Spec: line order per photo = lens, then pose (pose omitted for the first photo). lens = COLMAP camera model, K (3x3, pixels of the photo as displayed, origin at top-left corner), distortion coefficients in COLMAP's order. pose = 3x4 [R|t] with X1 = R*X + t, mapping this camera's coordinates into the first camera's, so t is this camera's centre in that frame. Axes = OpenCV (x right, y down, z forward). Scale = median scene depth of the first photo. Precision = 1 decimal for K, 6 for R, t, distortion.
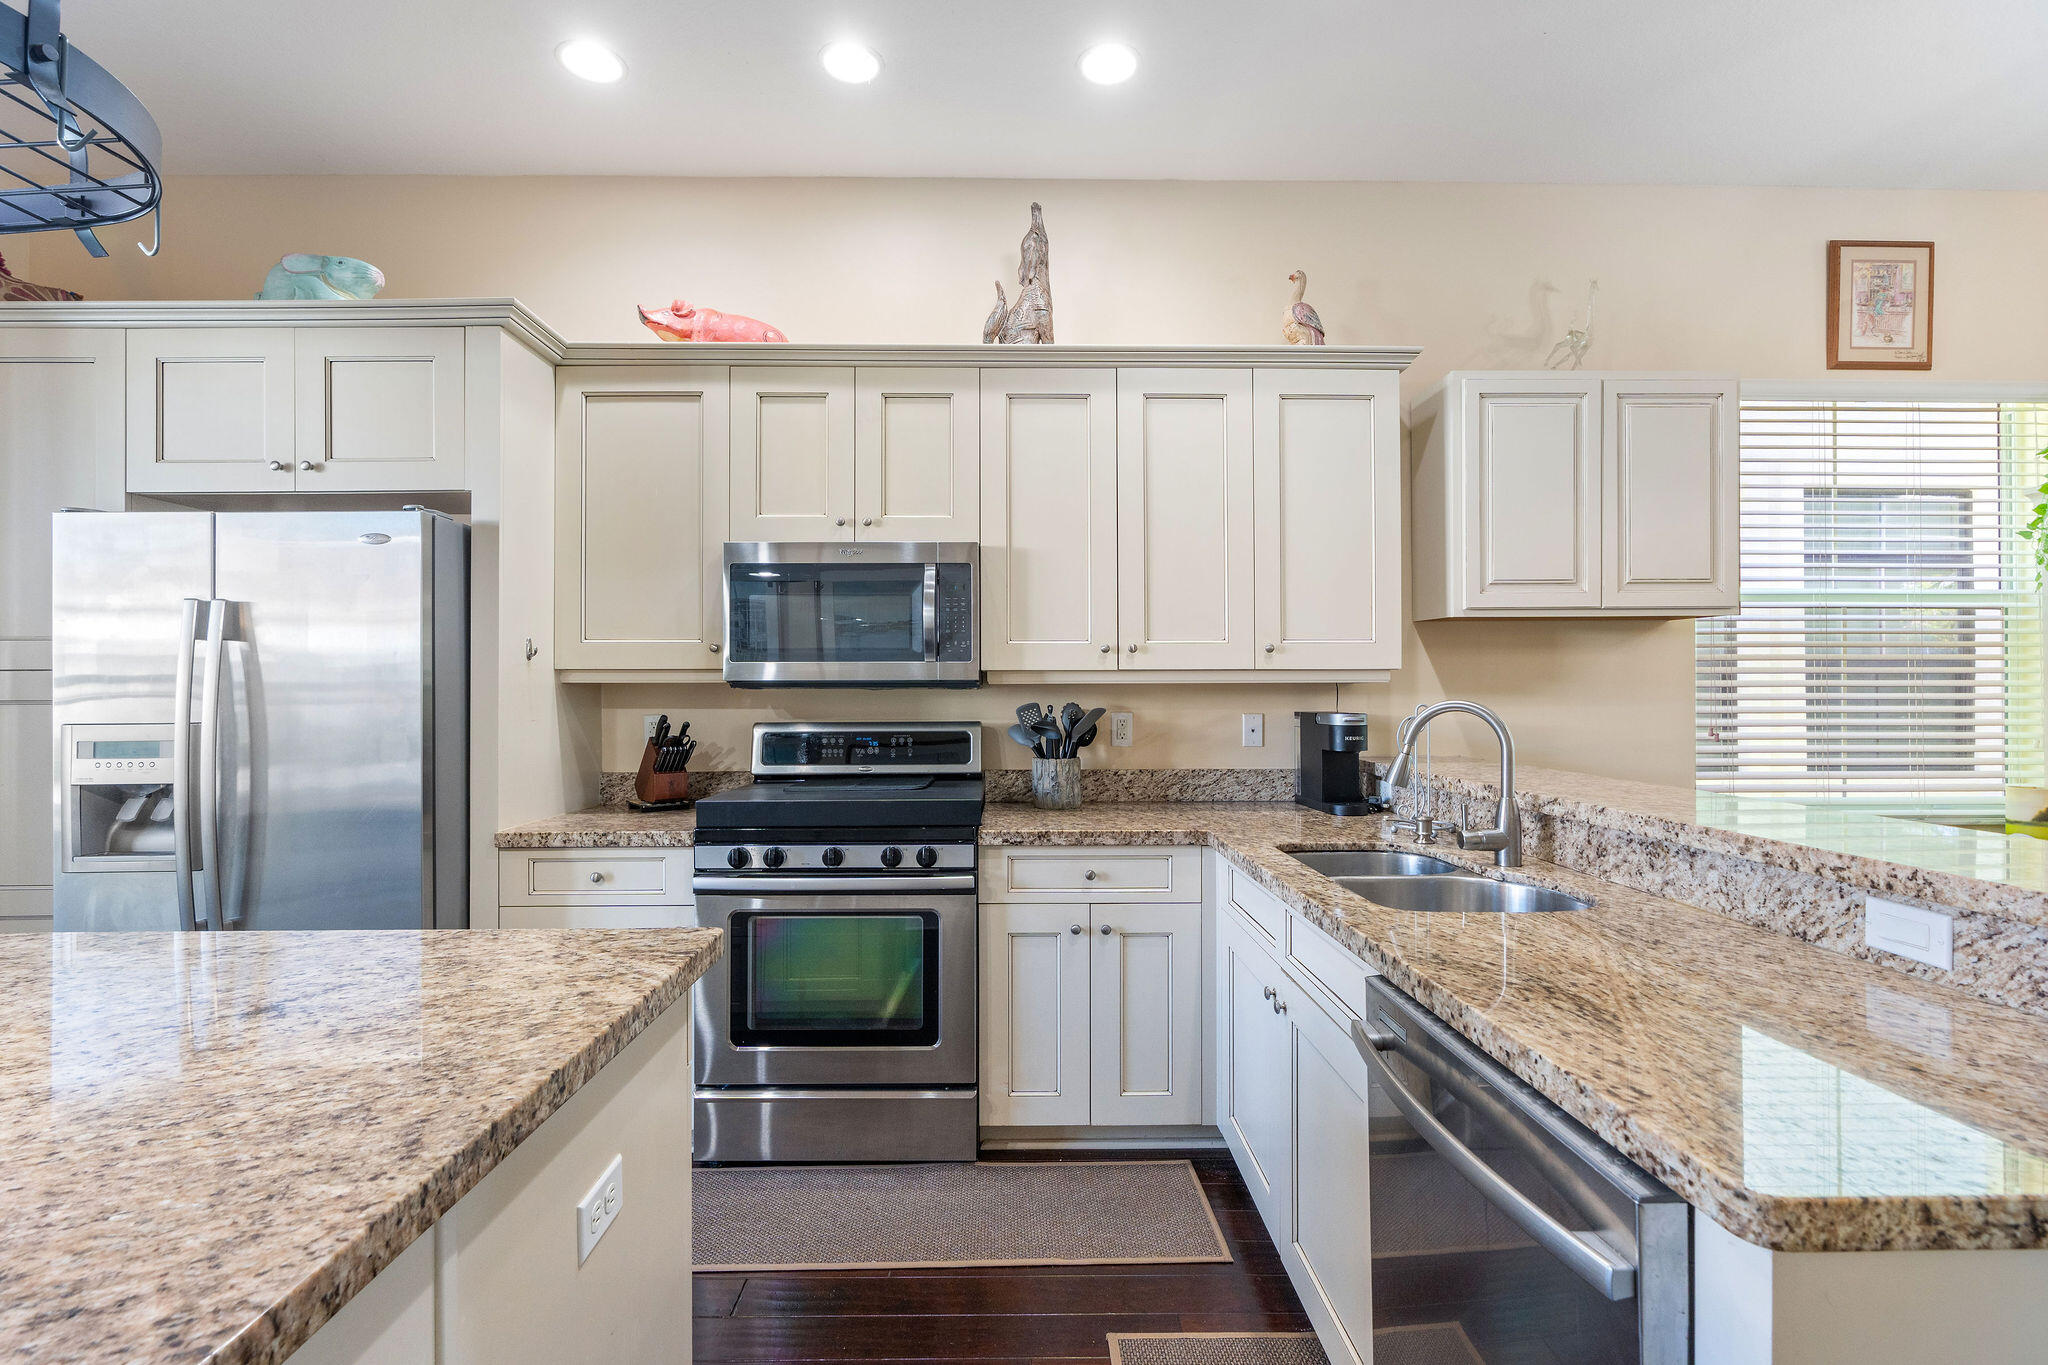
lens RADIAL K [[922.4, 0, 1023.5], [0, 922.4, 681.1], [0, 0, 1]] dist [-0.008160, 0.002805]
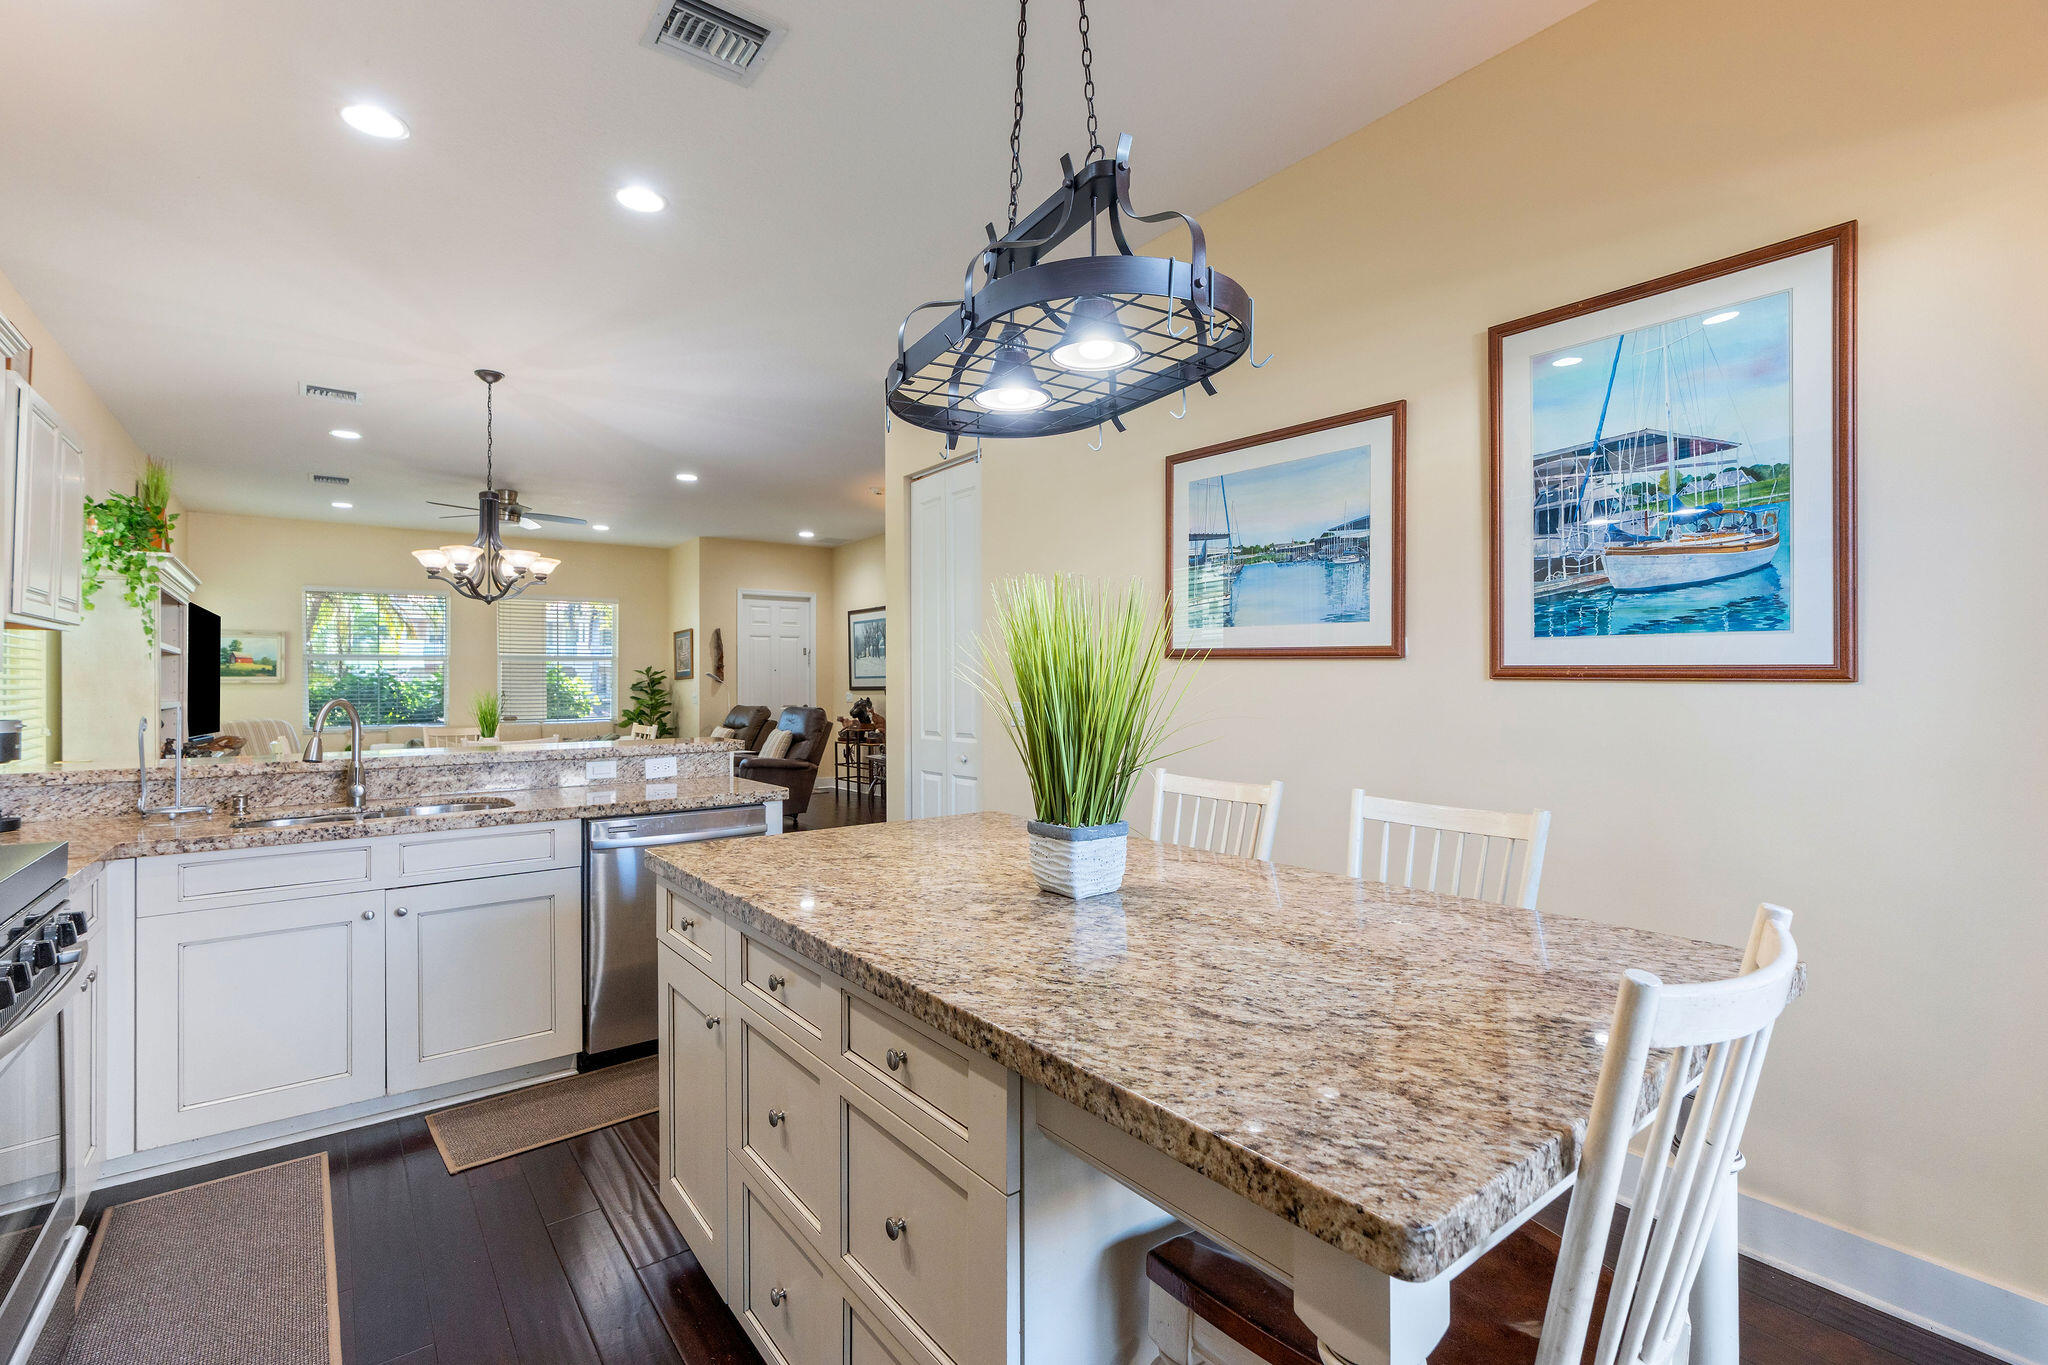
lens RADIAL K [[922.4, 0, 1029.6], [0, 922.4, 672.1], [0, 0, 1]] dist [-0.008160, 0.002805]
pose [[-0.593967, 0.014844, 0.804353, -0.977322], [0.004068, 0.999872, -0.015448, 0.004308], [-0.804479, -0.005903, -0.593951, 0.720561]]
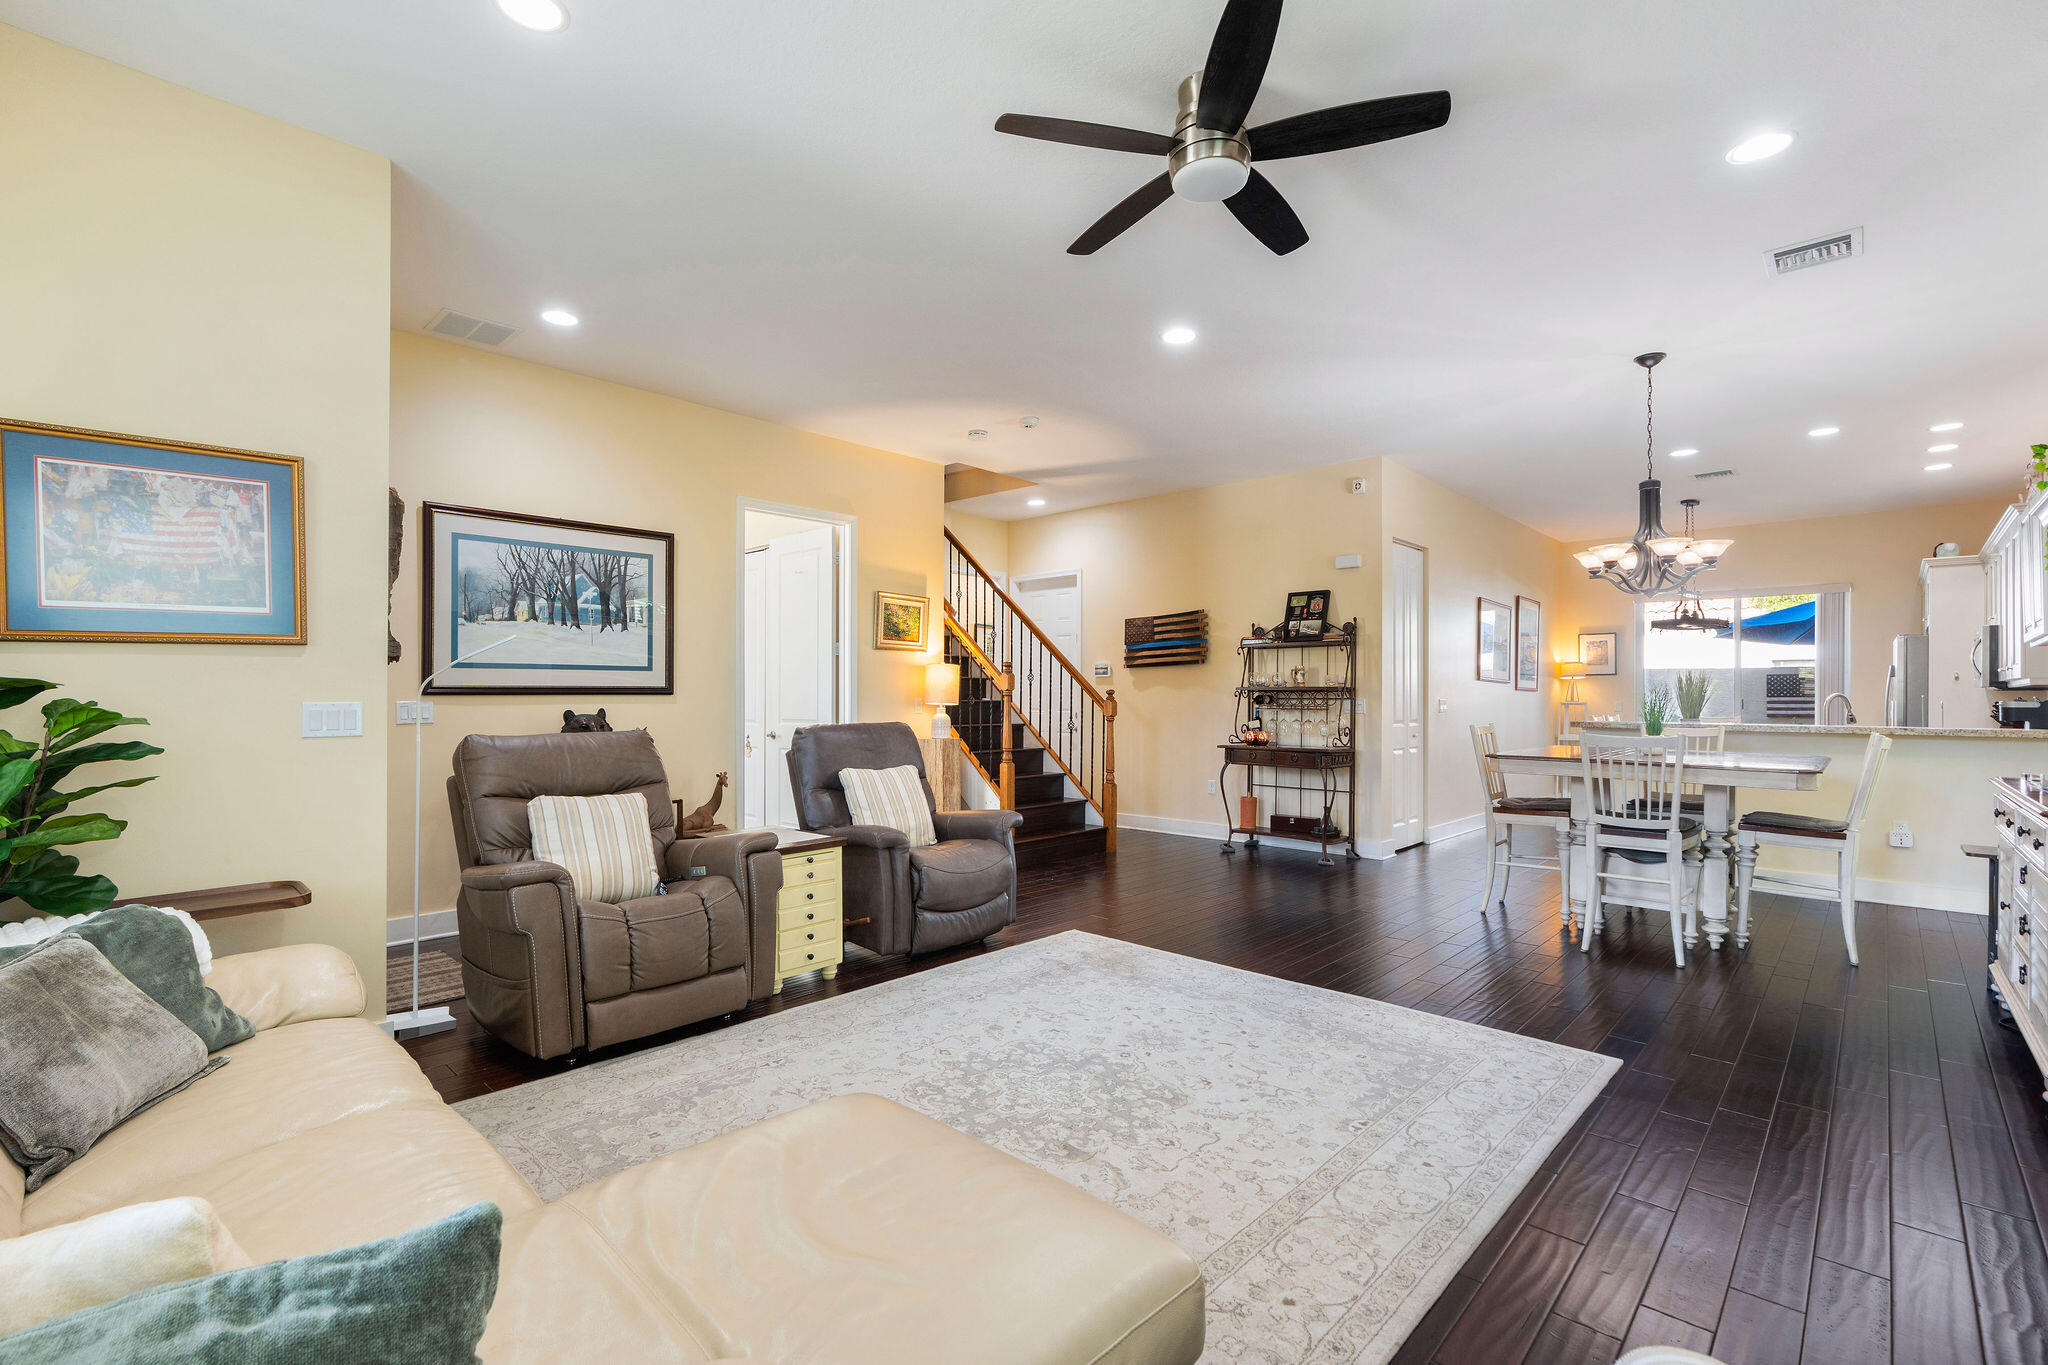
lens RADIAL K [[922.4, 0, 1017.2], [0, 922.4, 688.4], [0, 0, 1]] dist [-0.008160, 0.002805]
pose [[-0.702511, -0.006055, -0.711647, 3.144381], [0.001003, 0.999954, -0.009498, 0.024056], [0.711672, -0.007386, -0.702473, 0.866554]]
